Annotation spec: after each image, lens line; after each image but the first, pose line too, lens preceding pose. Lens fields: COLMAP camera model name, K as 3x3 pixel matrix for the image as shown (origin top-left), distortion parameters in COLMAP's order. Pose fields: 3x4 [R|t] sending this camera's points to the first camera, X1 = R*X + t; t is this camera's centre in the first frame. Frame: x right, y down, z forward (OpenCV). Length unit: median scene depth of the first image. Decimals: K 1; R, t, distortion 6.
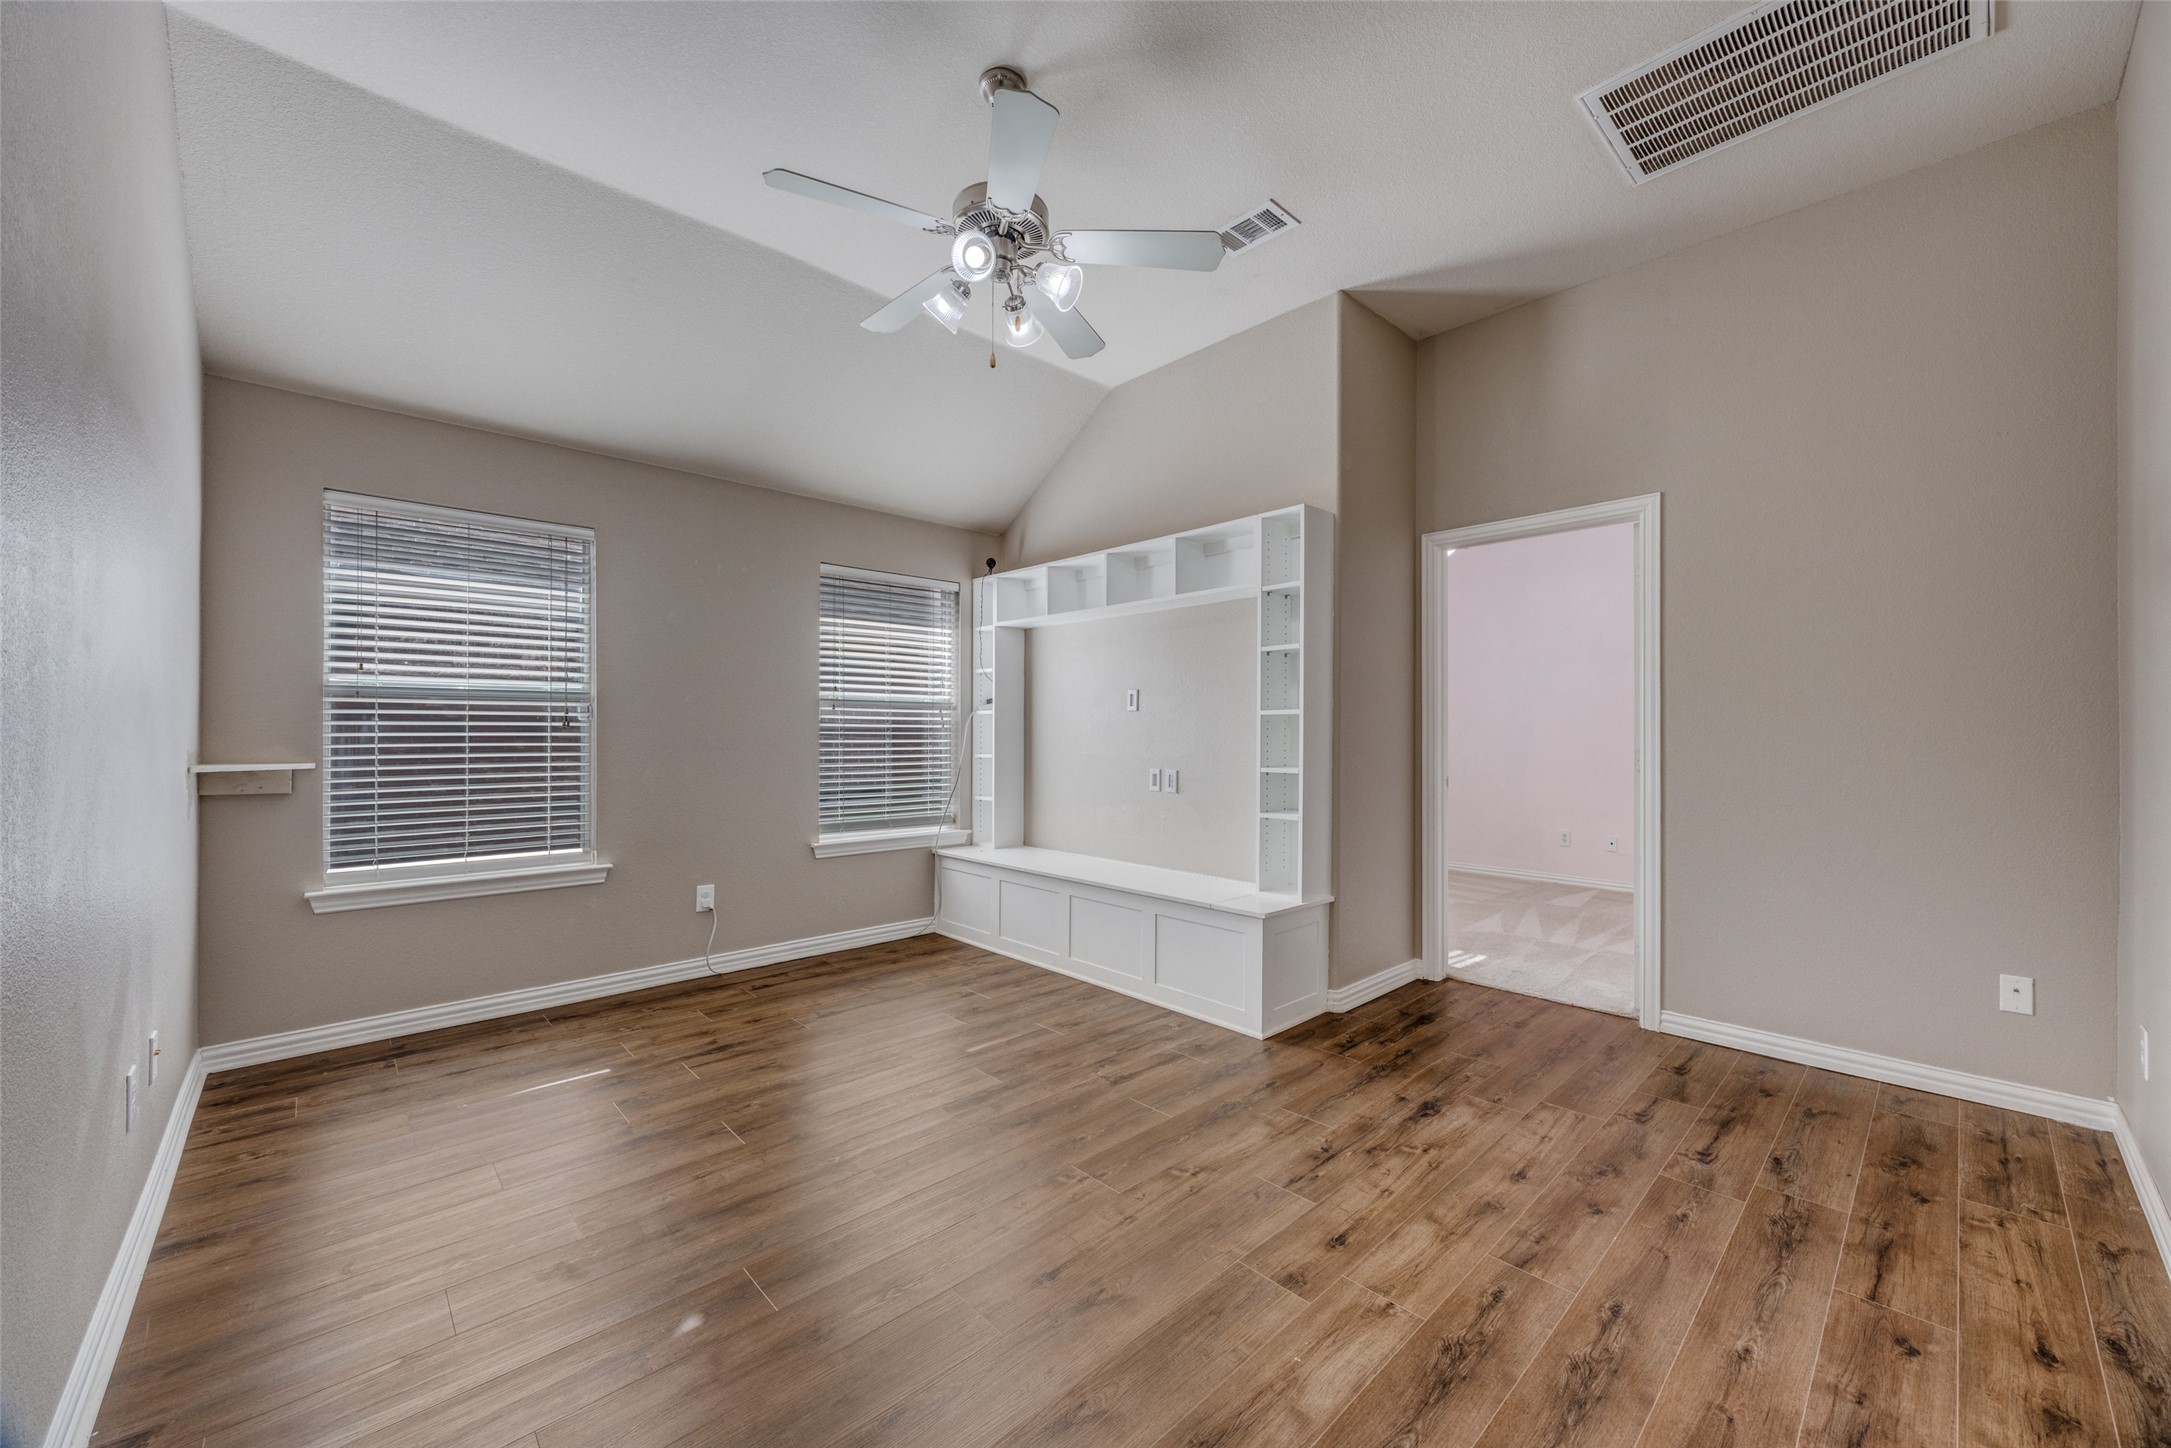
lens RADIAL K [[825.8, 0, 1097.1], [0, 825.8, 737.8], [0, 0, 1]] dist [0.001439, 0.000185]
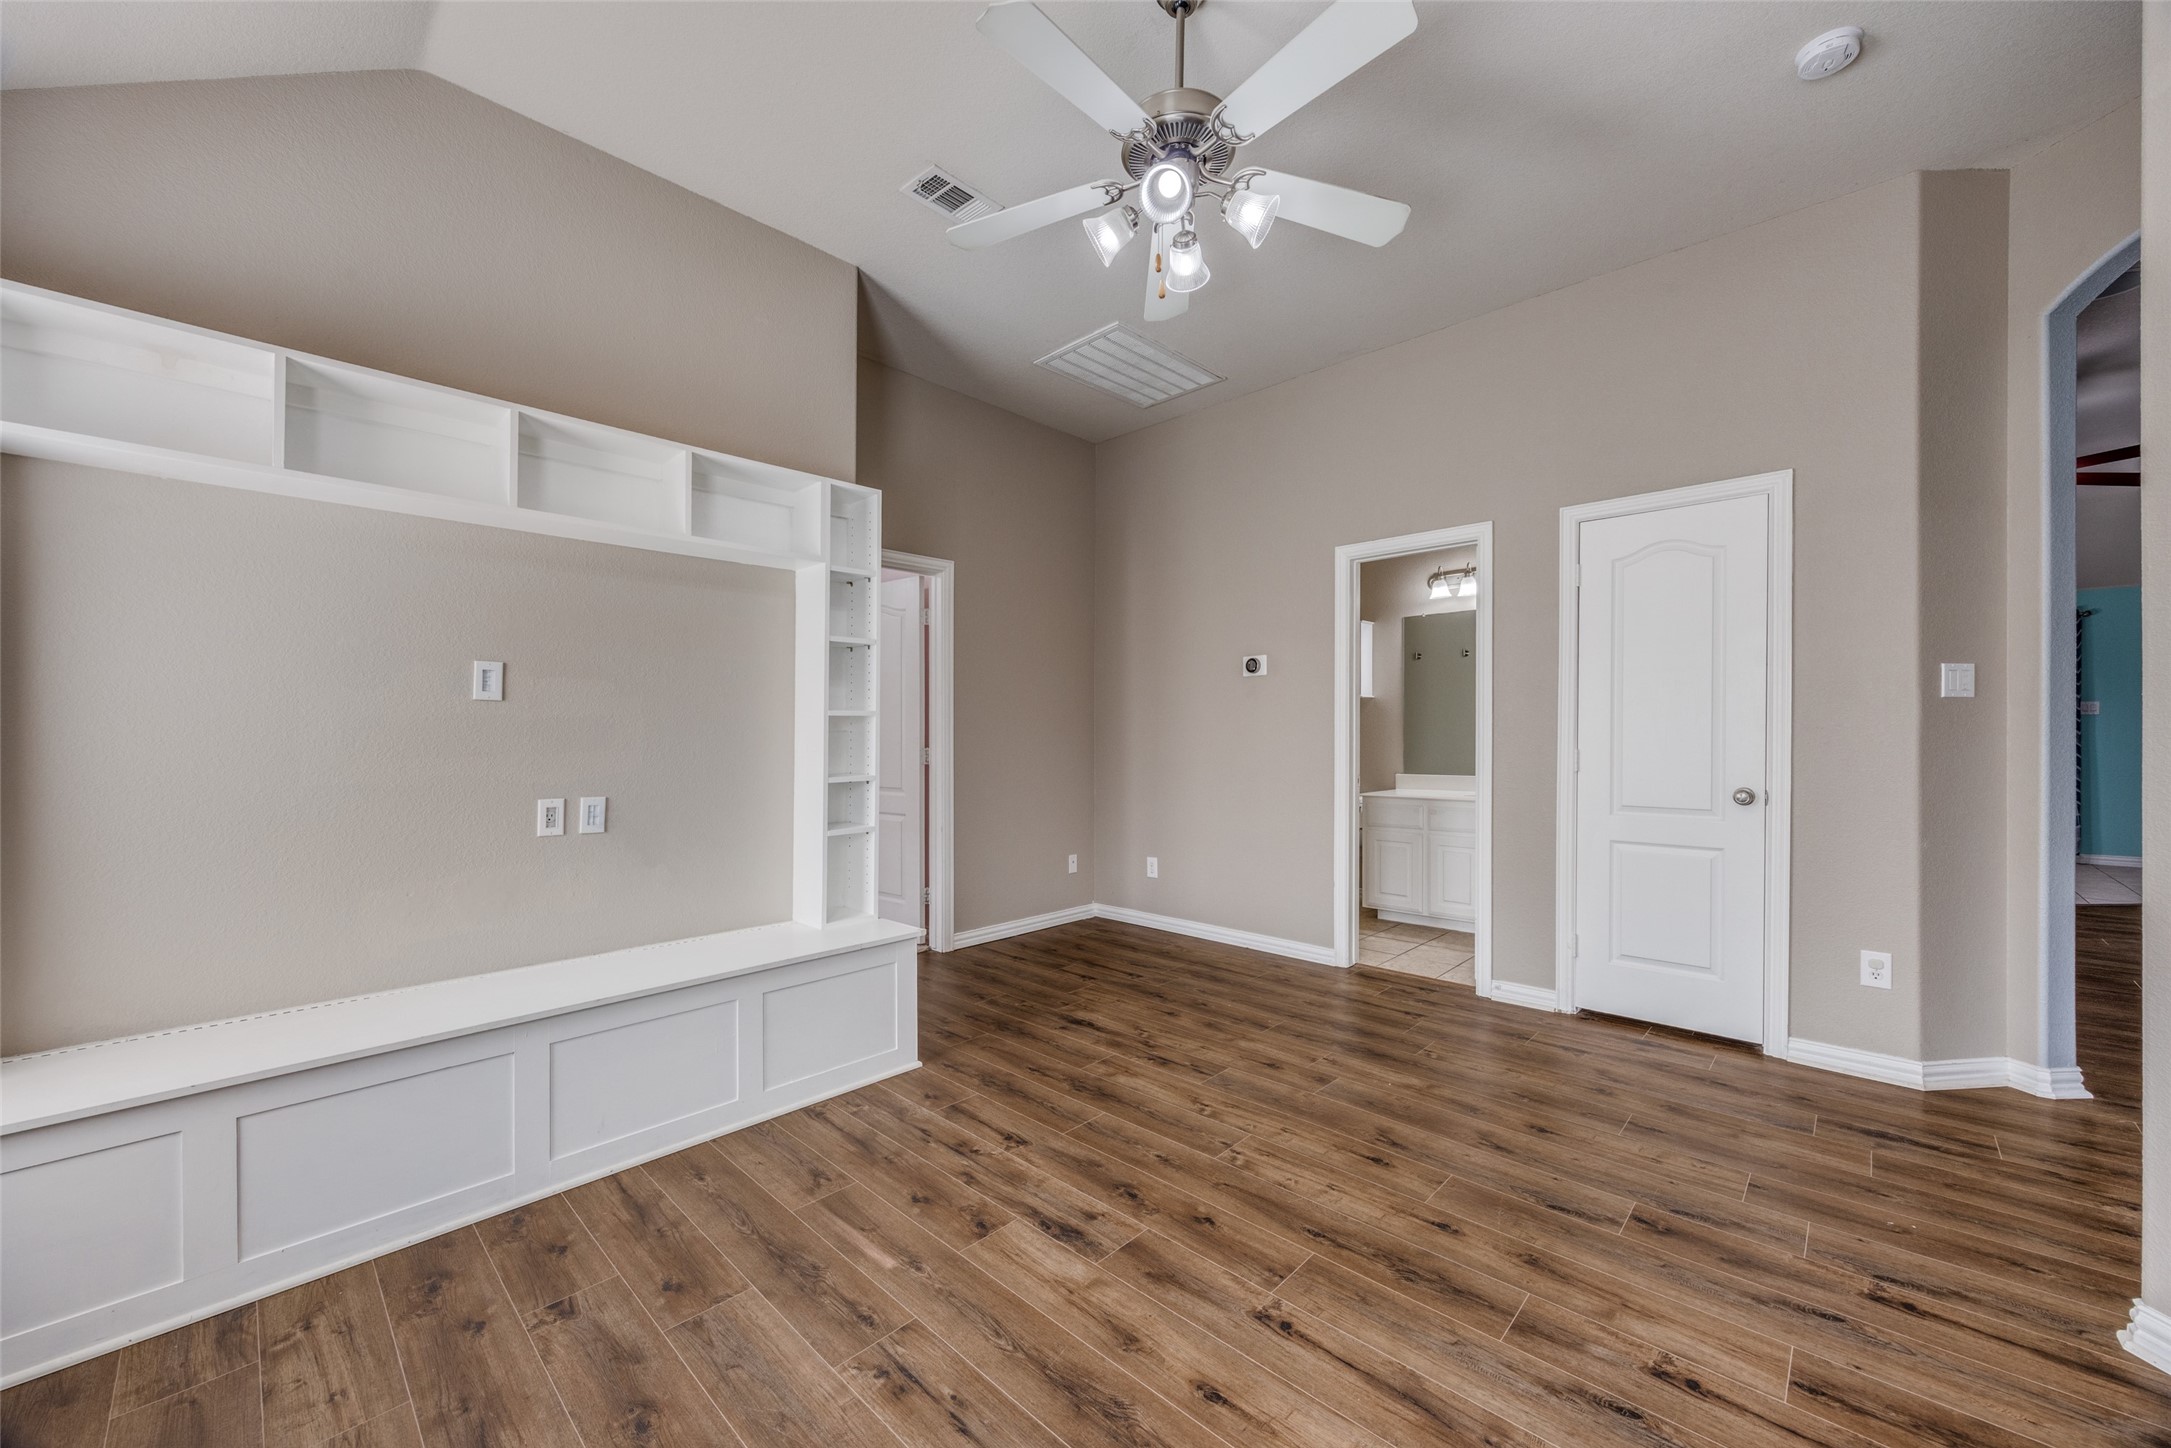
lens RADIAL K [[825.8, 0, 1097.1], [0, 825.8, 737.8], [0, 0, 1]] dist [0.001439, 0.000185]
pose [[-0.065984, -0.005332, 0.997806, -0.926773], [0.005993, 0.999966, 0.005740, -0.012554], [-0.997803, 0.006359, -0.065950, 1.072247]]
